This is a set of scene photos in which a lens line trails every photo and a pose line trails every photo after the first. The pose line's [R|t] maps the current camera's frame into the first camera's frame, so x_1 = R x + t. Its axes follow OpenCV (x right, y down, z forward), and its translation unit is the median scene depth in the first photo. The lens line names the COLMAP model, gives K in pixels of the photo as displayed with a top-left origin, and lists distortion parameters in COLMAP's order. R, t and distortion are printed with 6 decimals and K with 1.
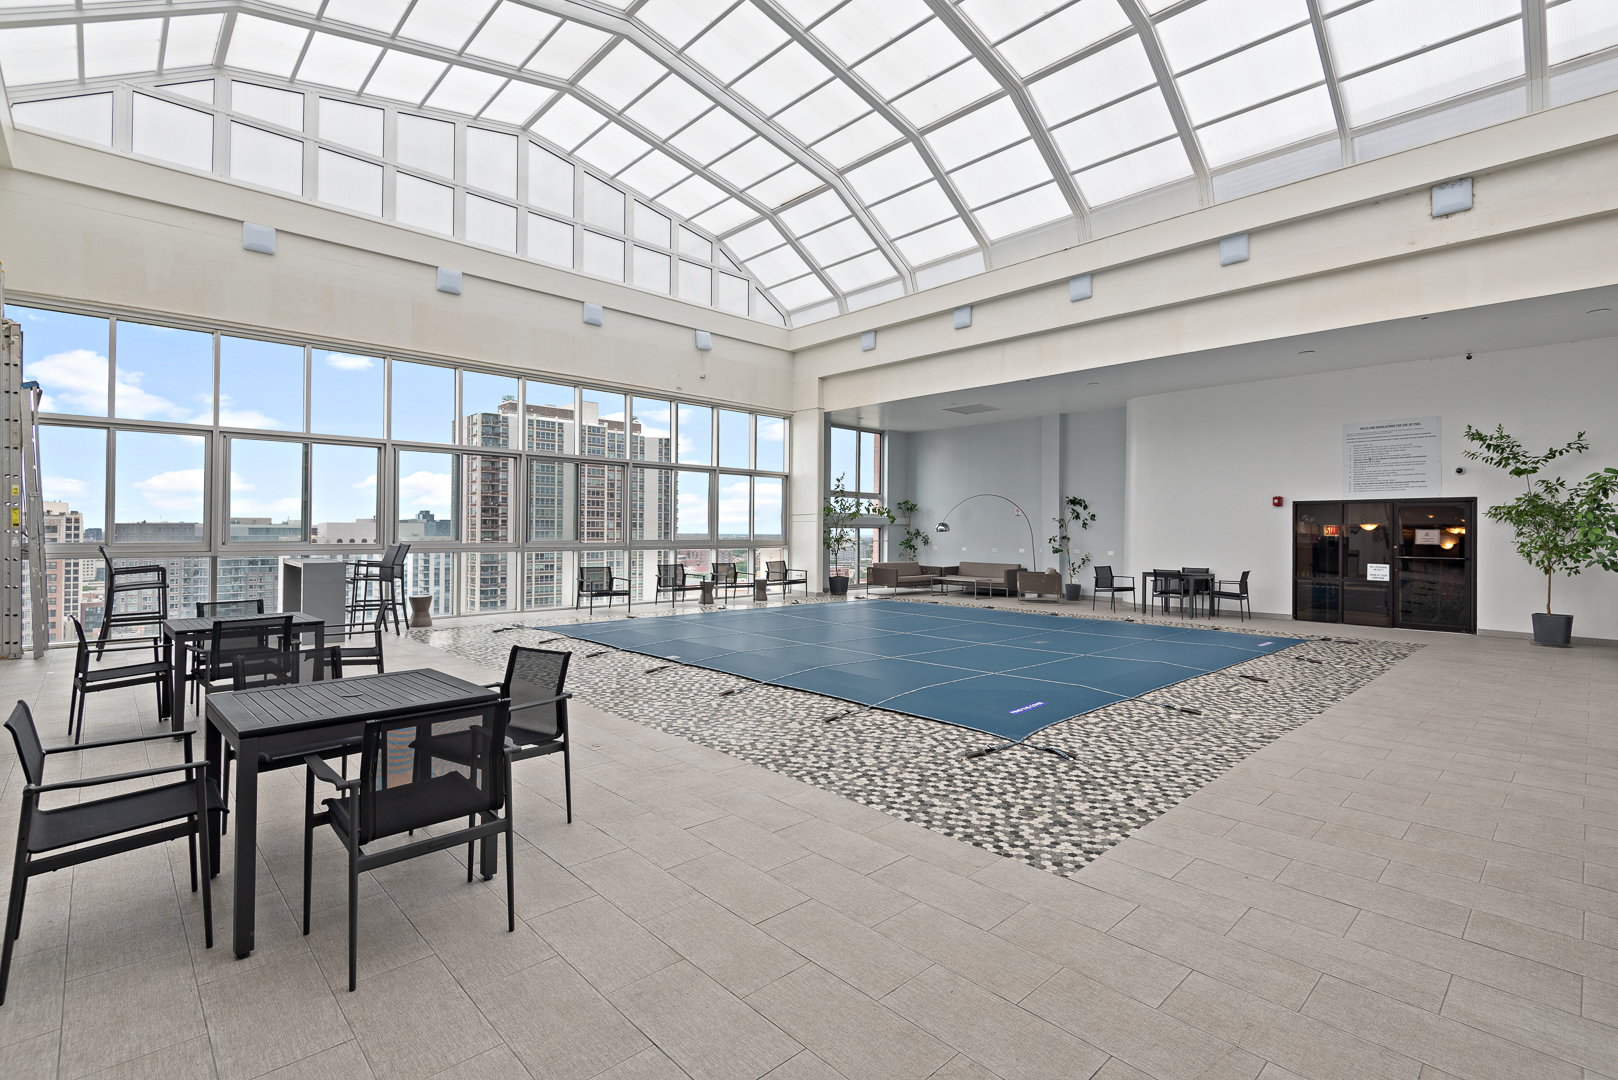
lens RADIAL K [[737.4, 0, 807.8], [0, 737.4, 529.7], [0, 0, 1]] dist [0.038918, -0.025218]
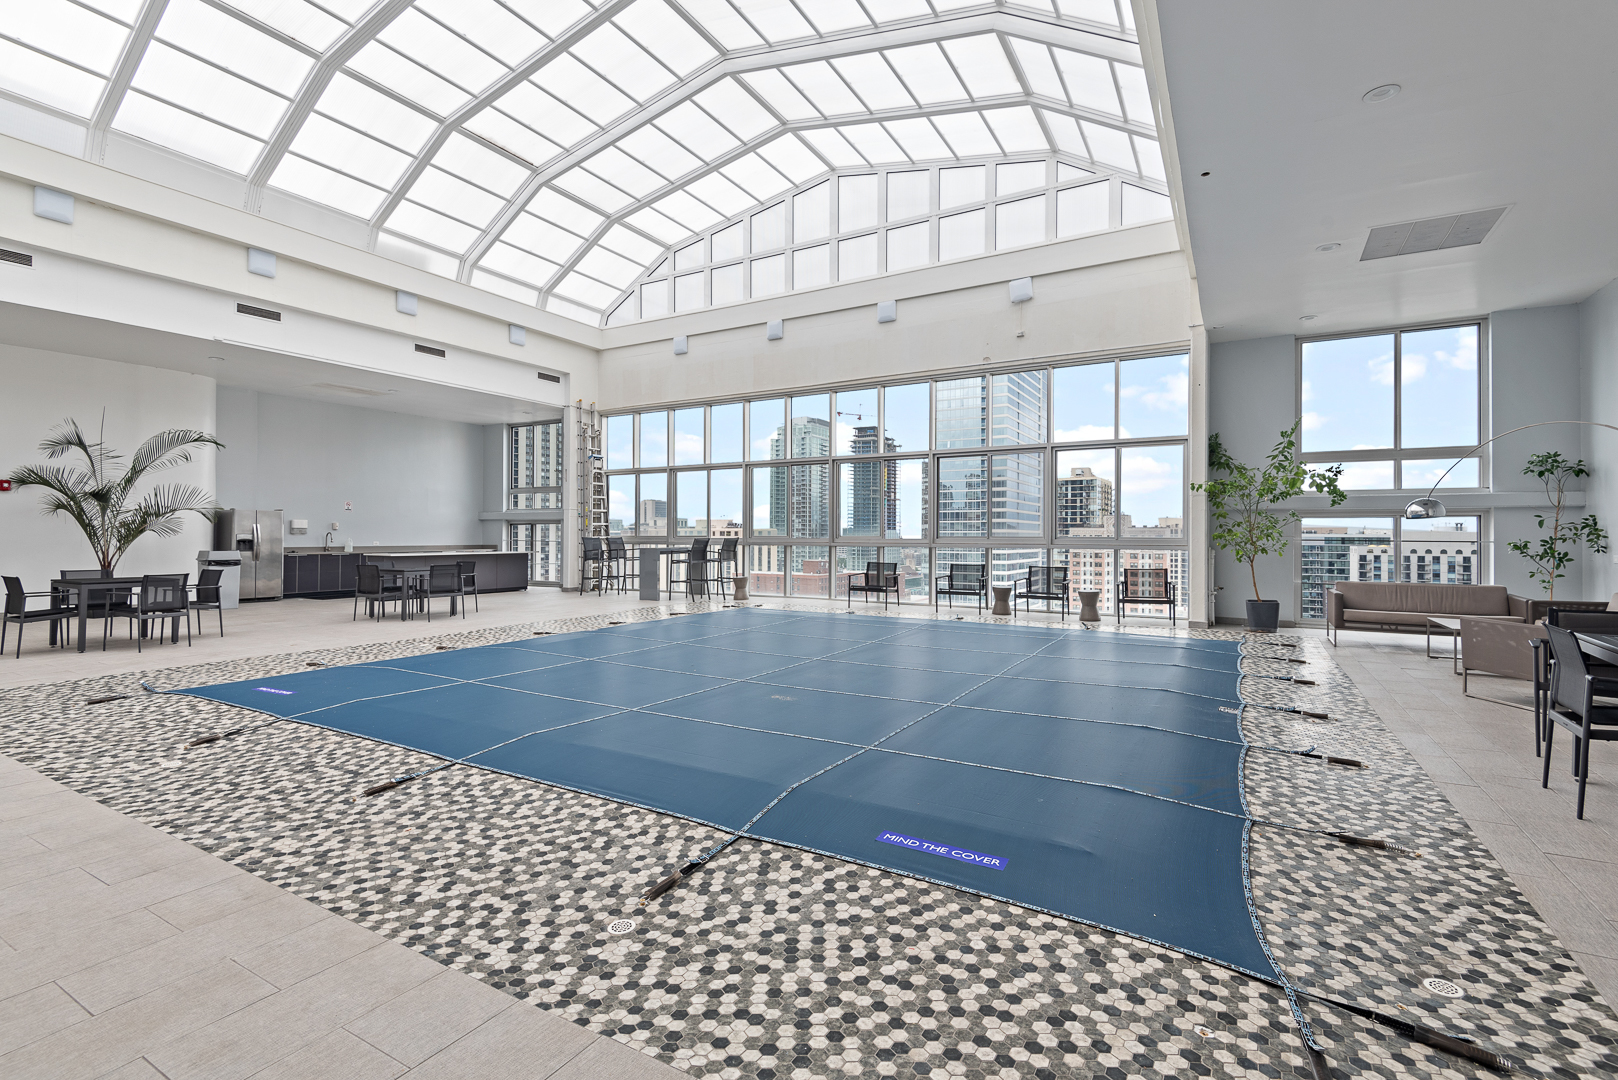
lens RADIAL K [[737.4, 0, 807.8], [0, 737.4, 529.7], [0, 0, 1]] dist [0.038918, -0.025218]
pose [[0.275822, -0.003553, -0.961202, 0.699187], [0.006149, 0.999979, -0.001932, 0.007594], [0.961189, -0.005378, 0.275838, 0.667699]]
